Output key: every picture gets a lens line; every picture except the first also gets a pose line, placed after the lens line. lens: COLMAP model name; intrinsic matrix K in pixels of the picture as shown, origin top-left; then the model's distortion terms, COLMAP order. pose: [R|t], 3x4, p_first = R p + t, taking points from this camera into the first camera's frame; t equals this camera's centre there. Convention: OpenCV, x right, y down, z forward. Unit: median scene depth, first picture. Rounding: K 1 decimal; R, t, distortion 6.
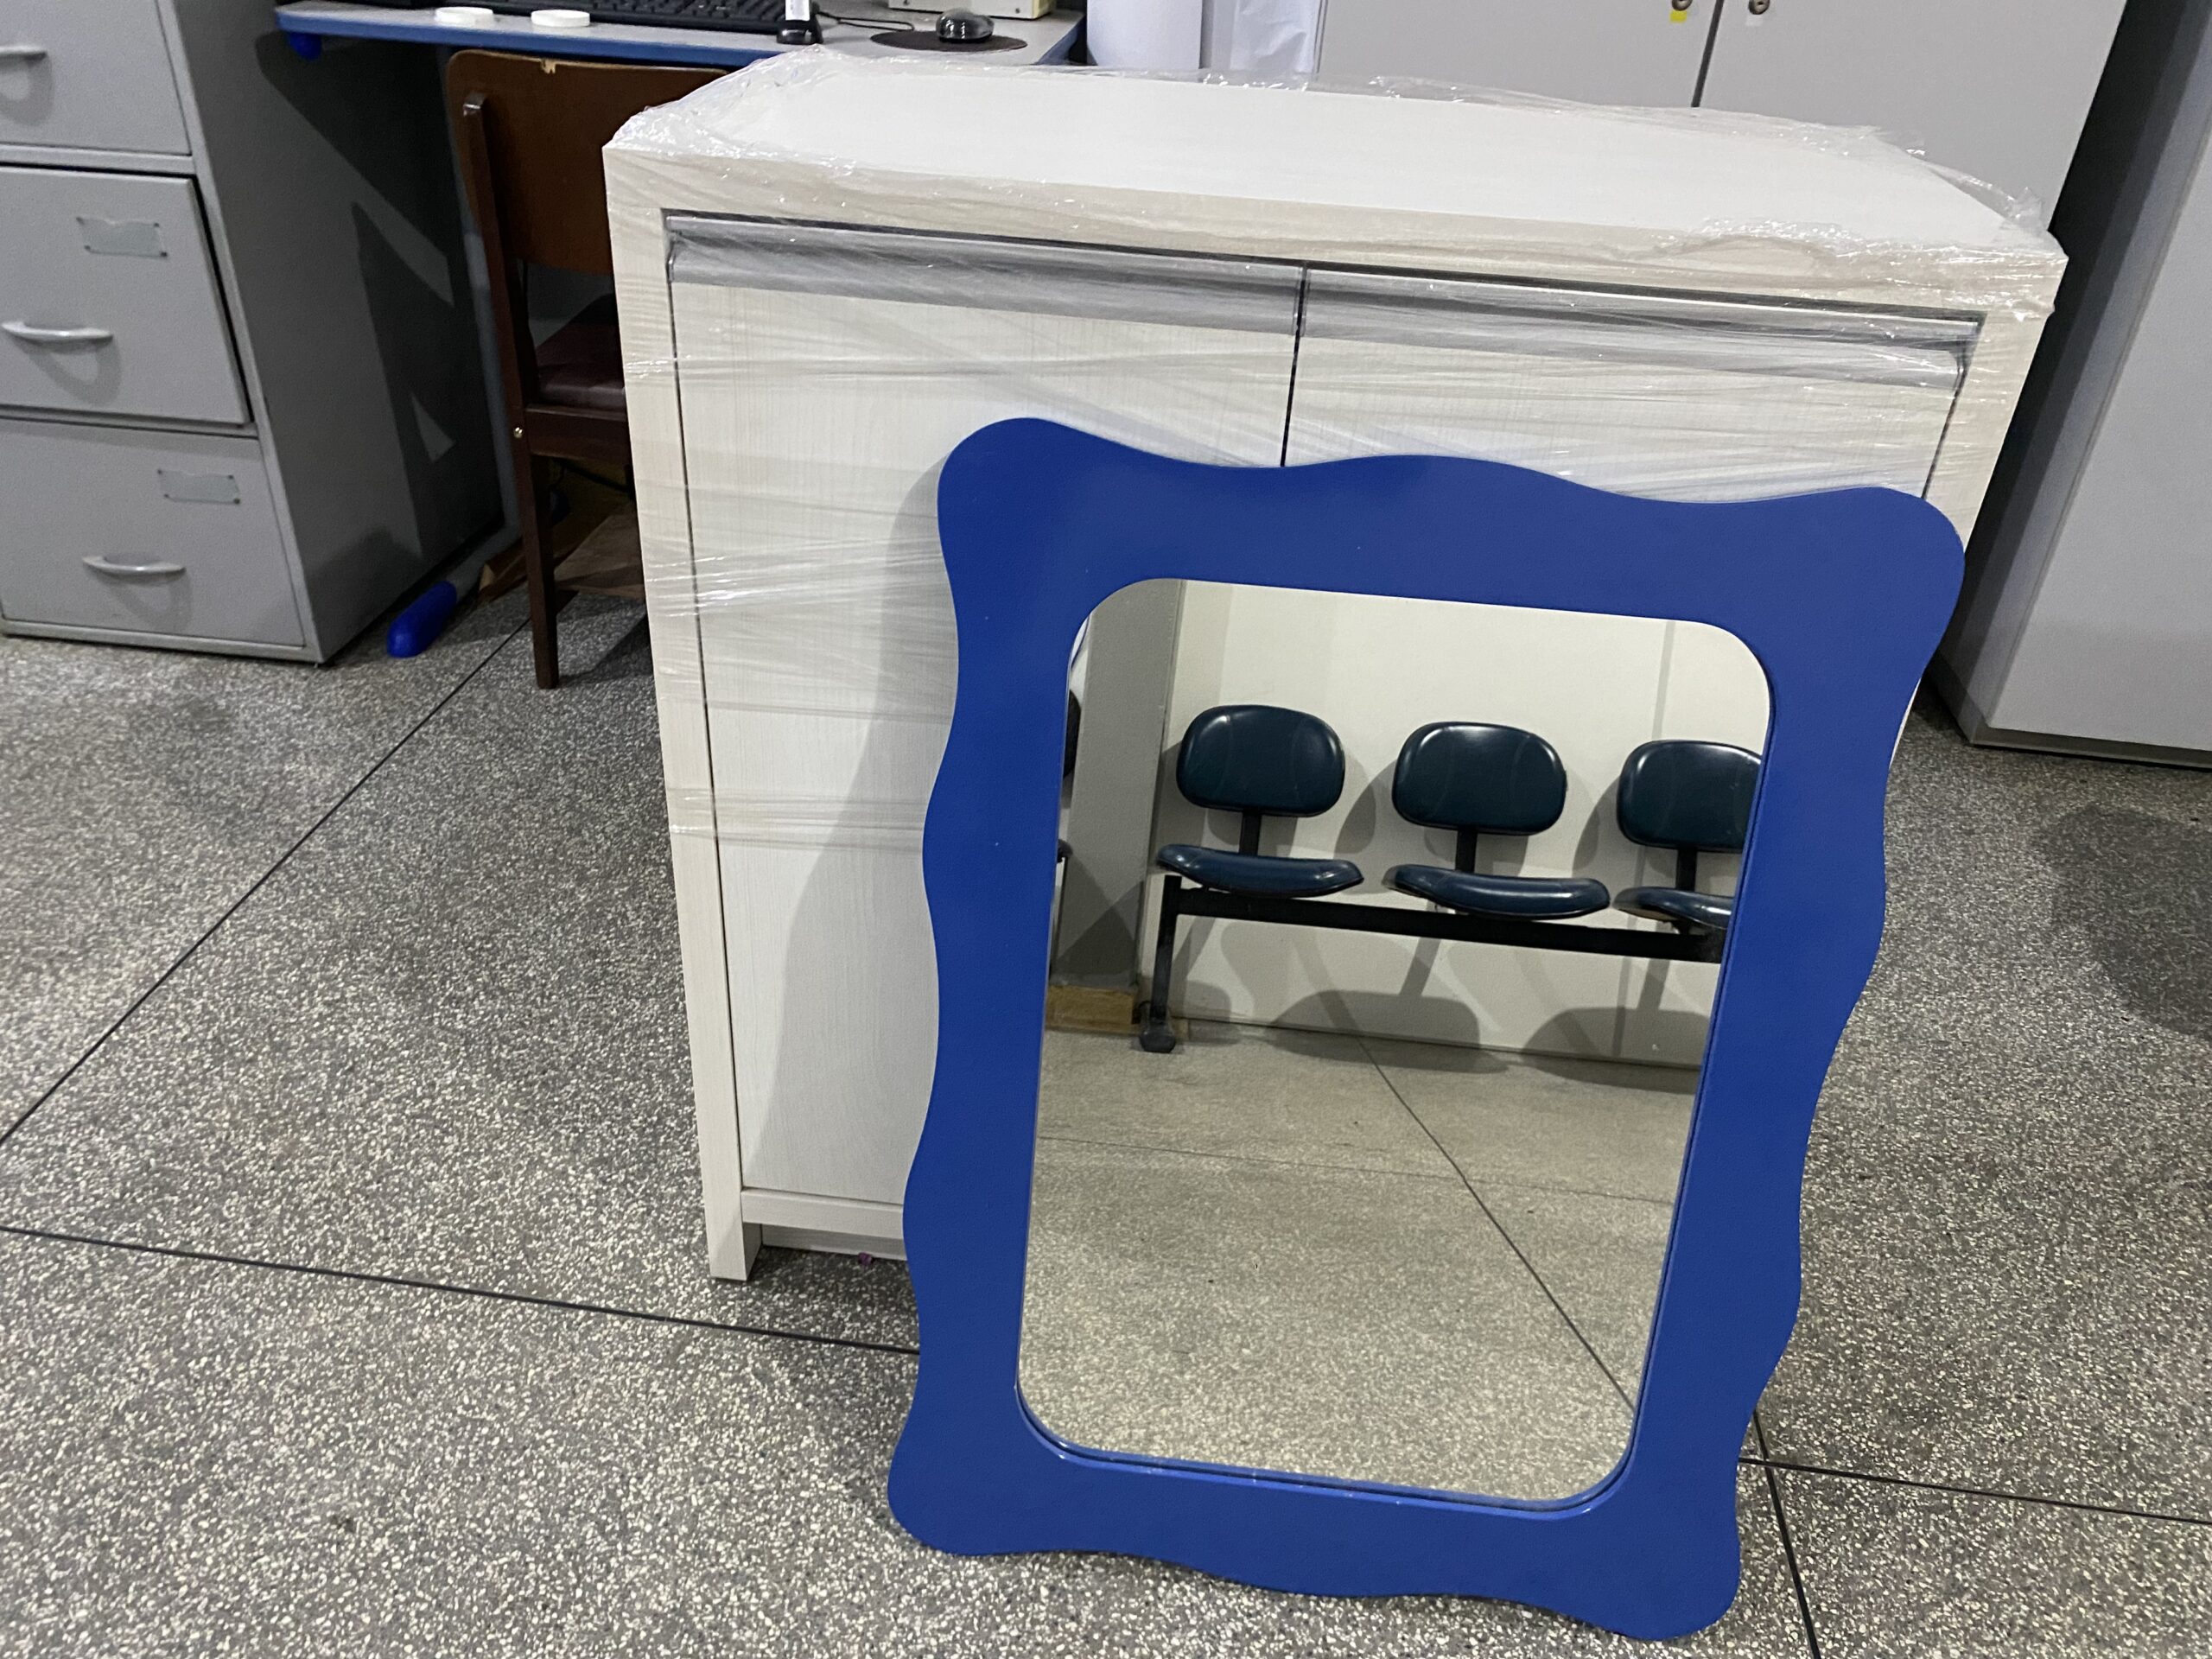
lens RADIAL K [[1686.7, 0, 1113.0], [0, 1686.7, 822.8], [0, 0, 1]] dist [0.024356, -0.028179]
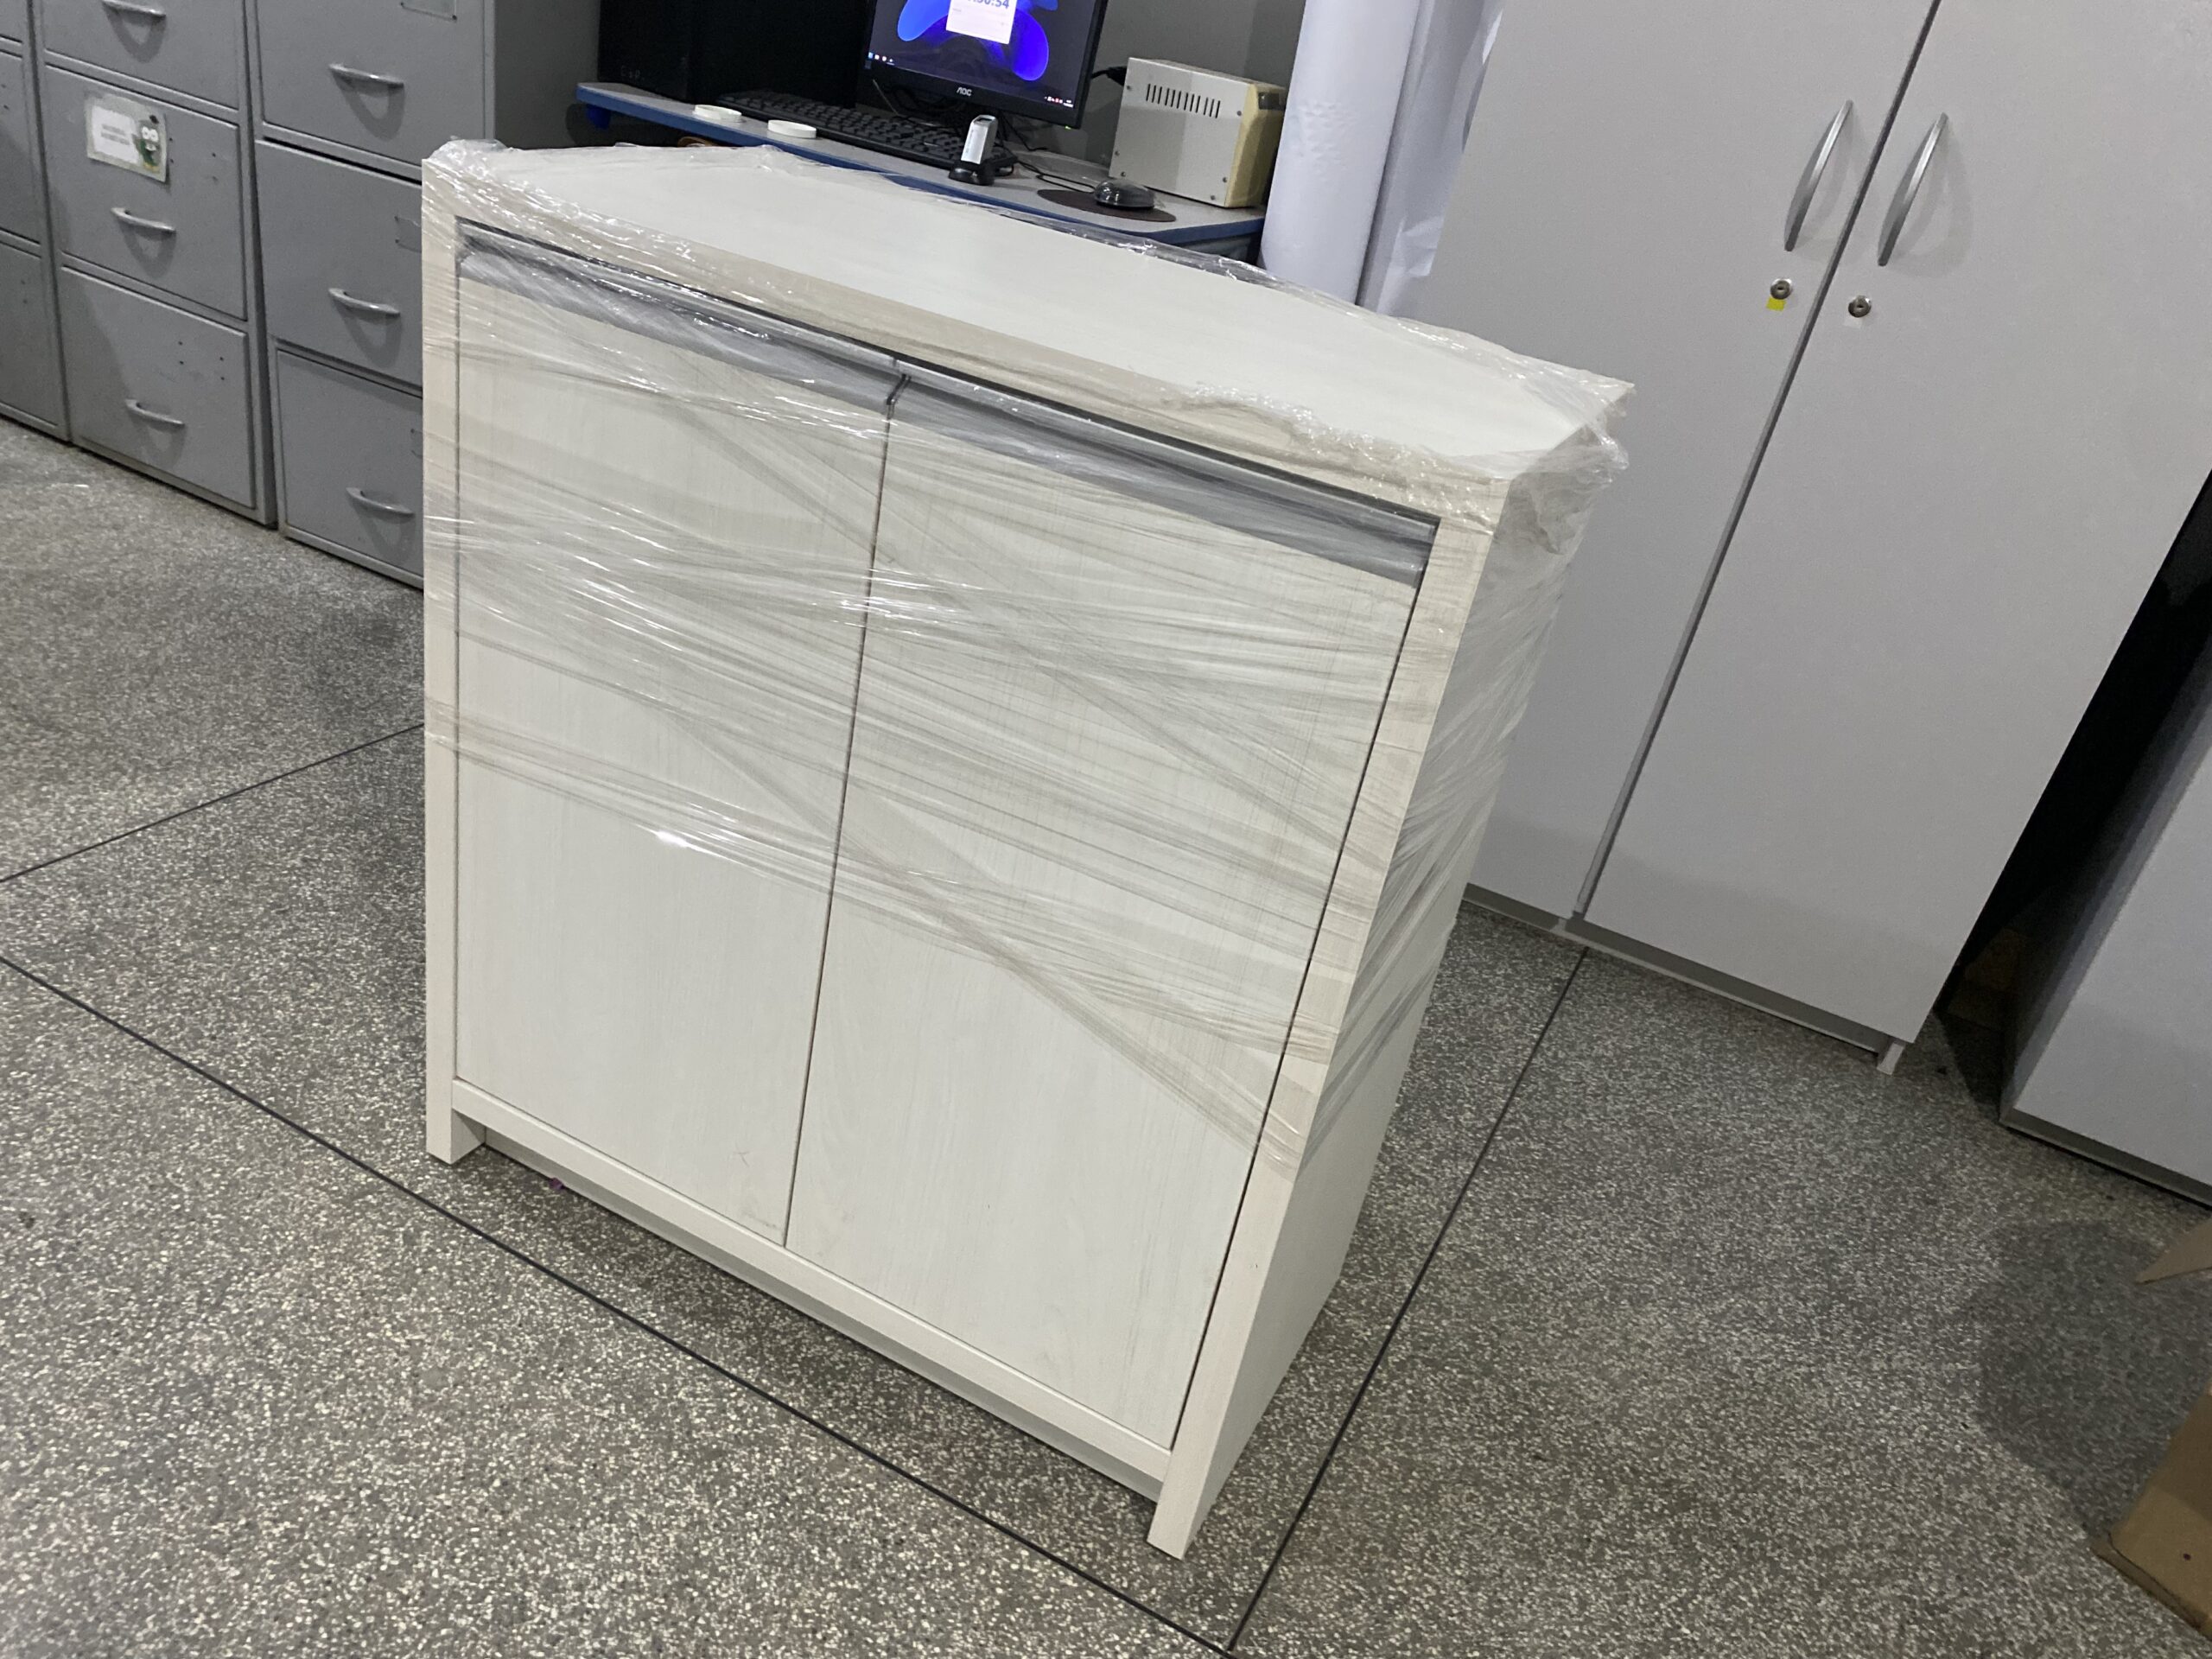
lens RADIAL K [[1686.7, 0, 1084.2], [0, 1686.7, 837.4], [0, 0, 1]] dist [0.024356, -0.028179]
pose [[0.930752, 0.264049, -0.252939, 0.447648], [-0.288500, 0.955317, -0.064329, 0.014506], [0.224651, 0.132847, 0.965341, -0.026542]]
